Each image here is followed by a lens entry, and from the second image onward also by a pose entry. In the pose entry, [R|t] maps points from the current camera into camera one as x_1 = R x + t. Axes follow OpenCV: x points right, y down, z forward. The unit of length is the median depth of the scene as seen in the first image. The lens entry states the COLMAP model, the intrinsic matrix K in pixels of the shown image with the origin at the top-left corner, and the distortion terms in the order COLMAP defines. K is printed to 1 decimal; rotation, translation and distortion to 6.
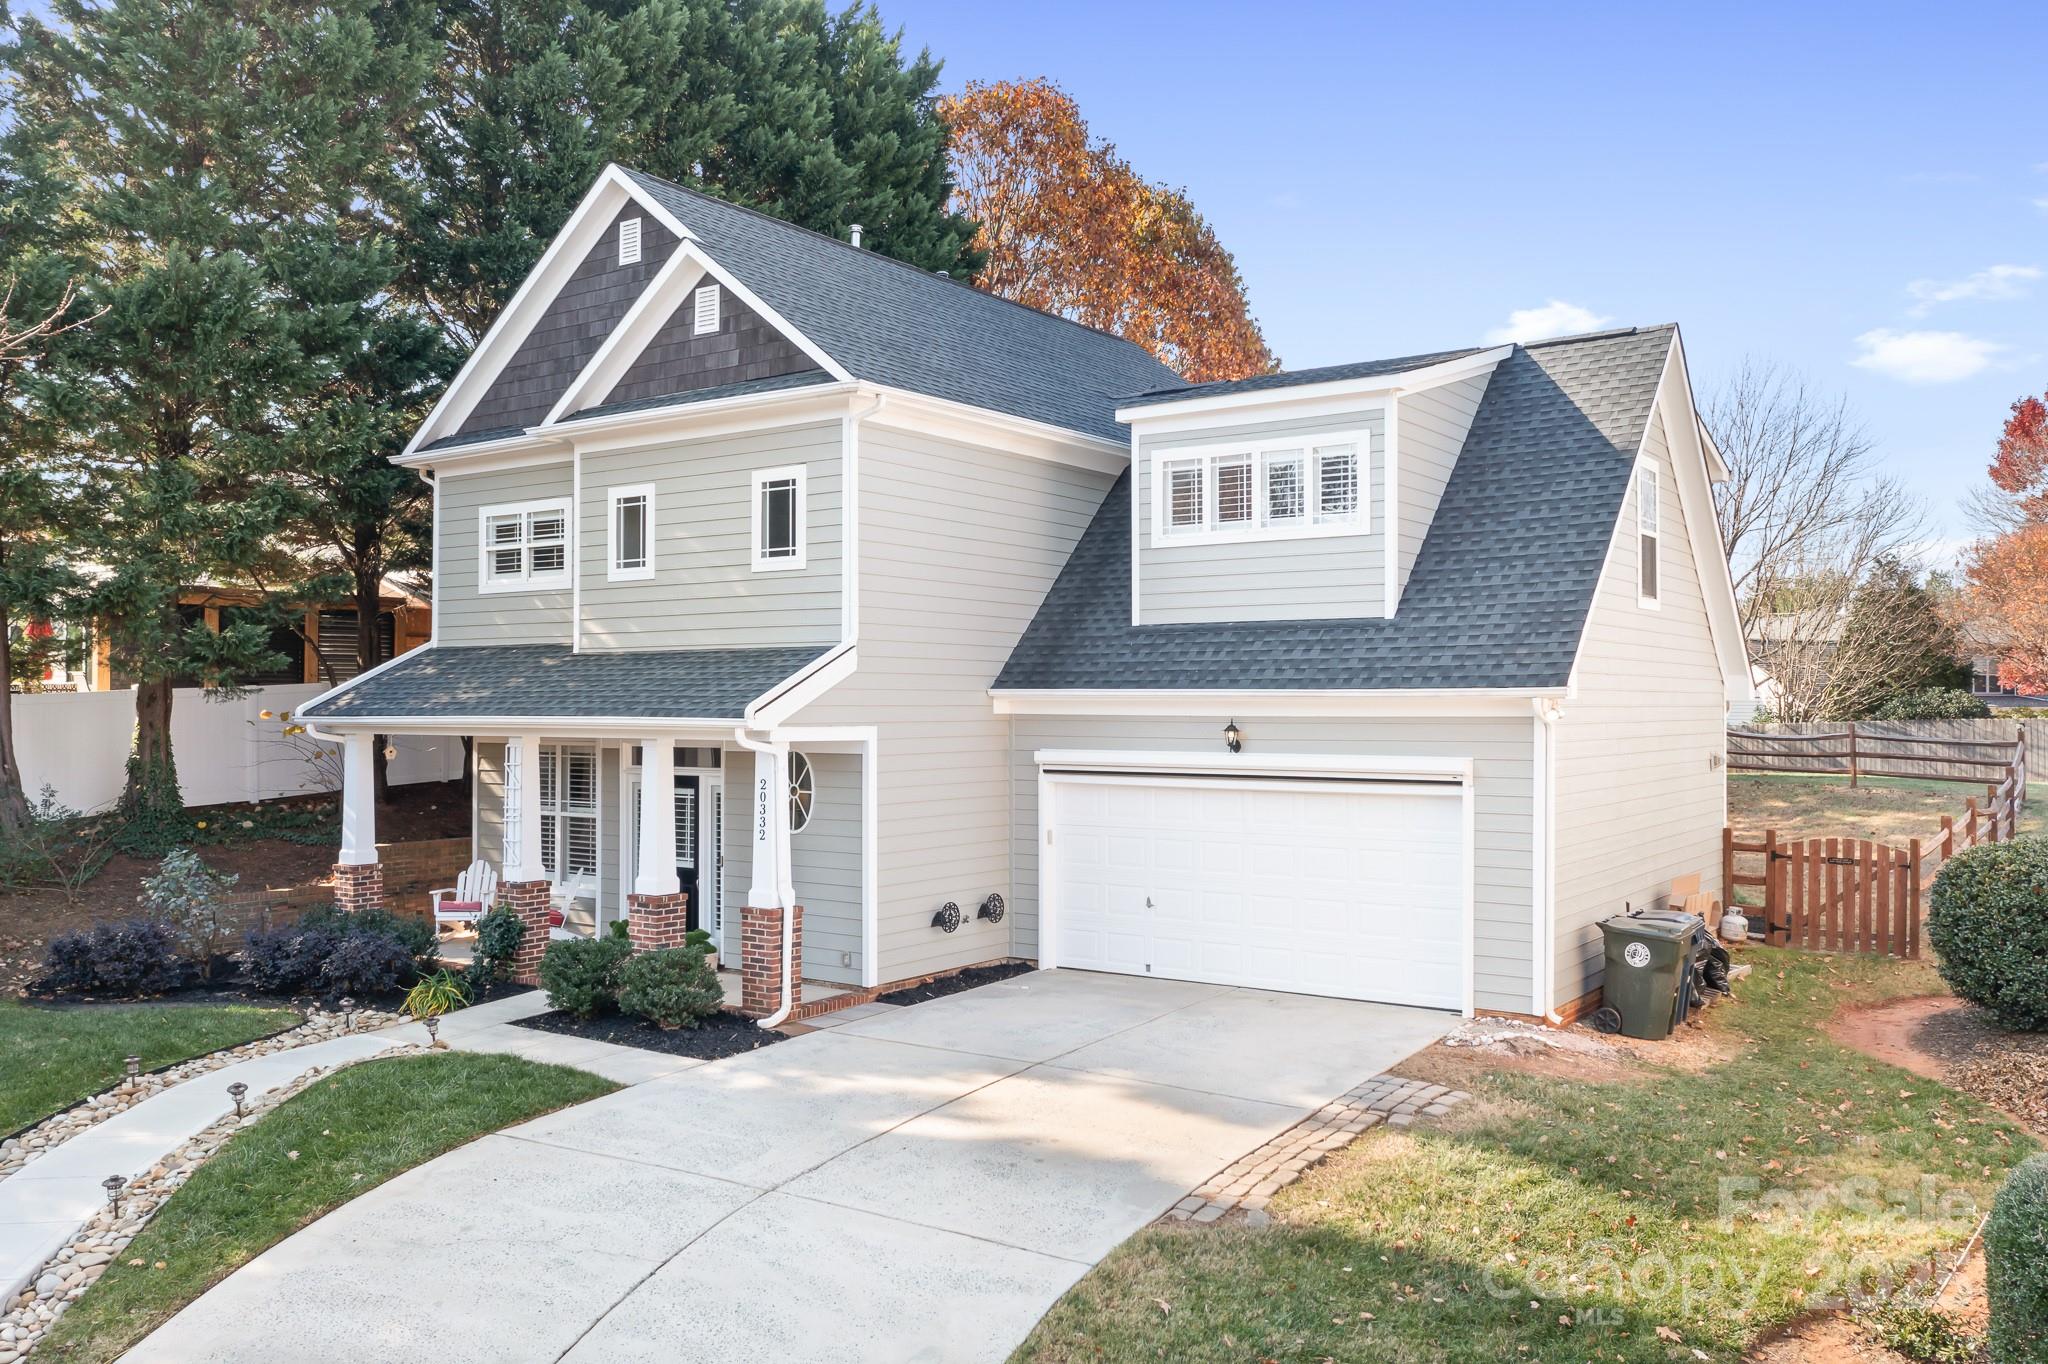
lens RADIAL K [[1600.8, 0, 1003.3], [0, 1600.8, 665.5], [0, 0, 1]] dist [-0.016722, -0.006793]
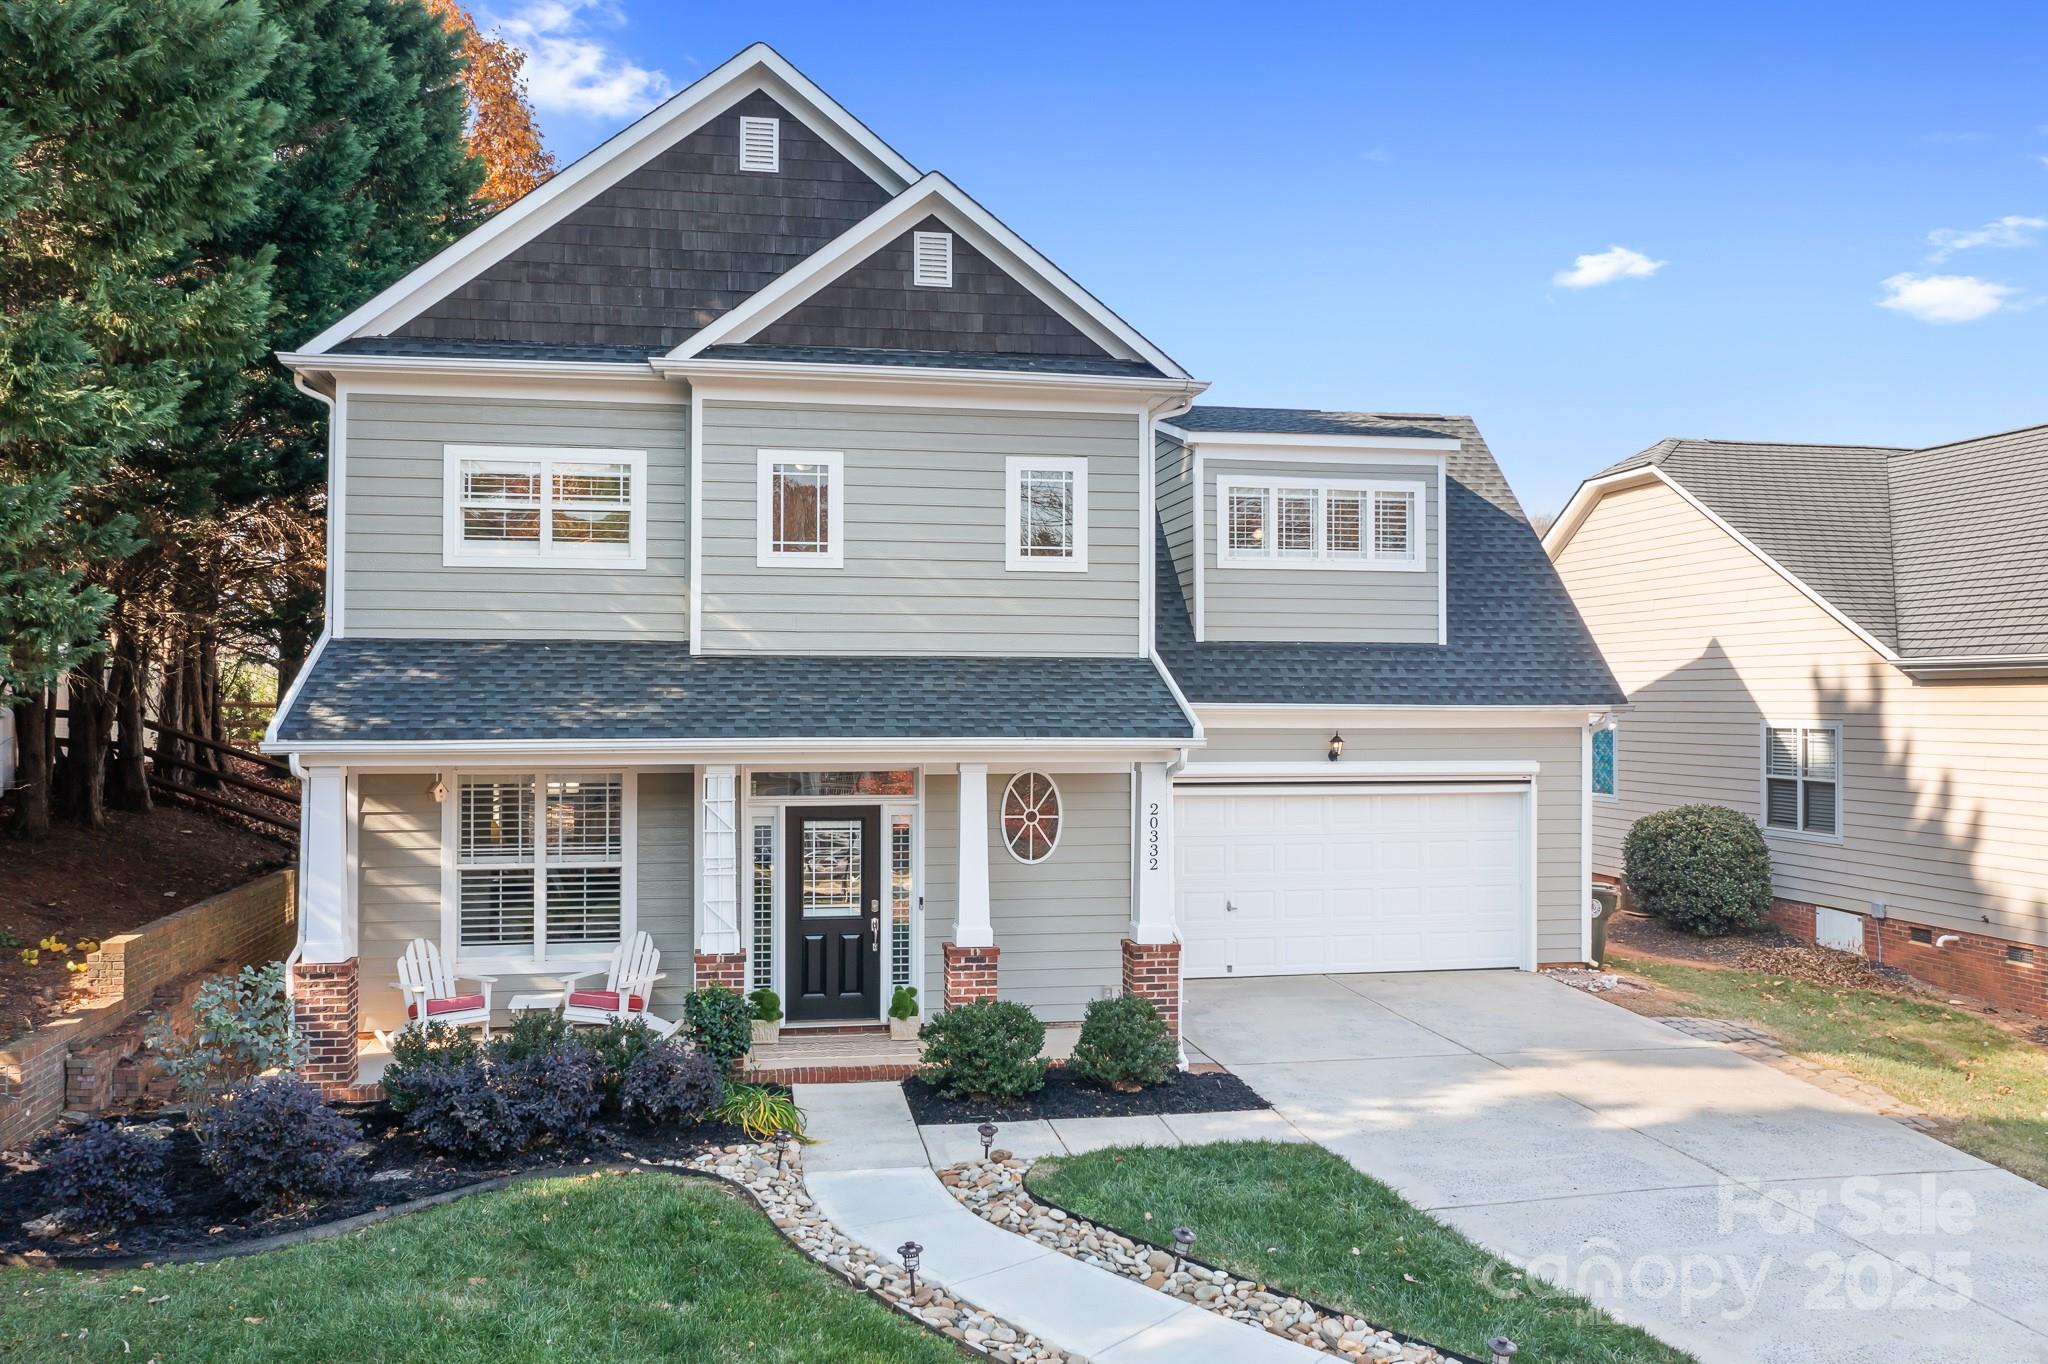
lens RADIAL K [[1600.8, 0, 1003.3], [0, 1600.8, 665.5], [0, 0, 1]] dist [-0.016722, -0.006793]
pose [[0.704854, 0.017747, 0.709130, -0.754704], [-0.018210, 0.999810, -0.006922, 0.000165], [-0.709119, -0.008035, 0.705044, 0.364710]]
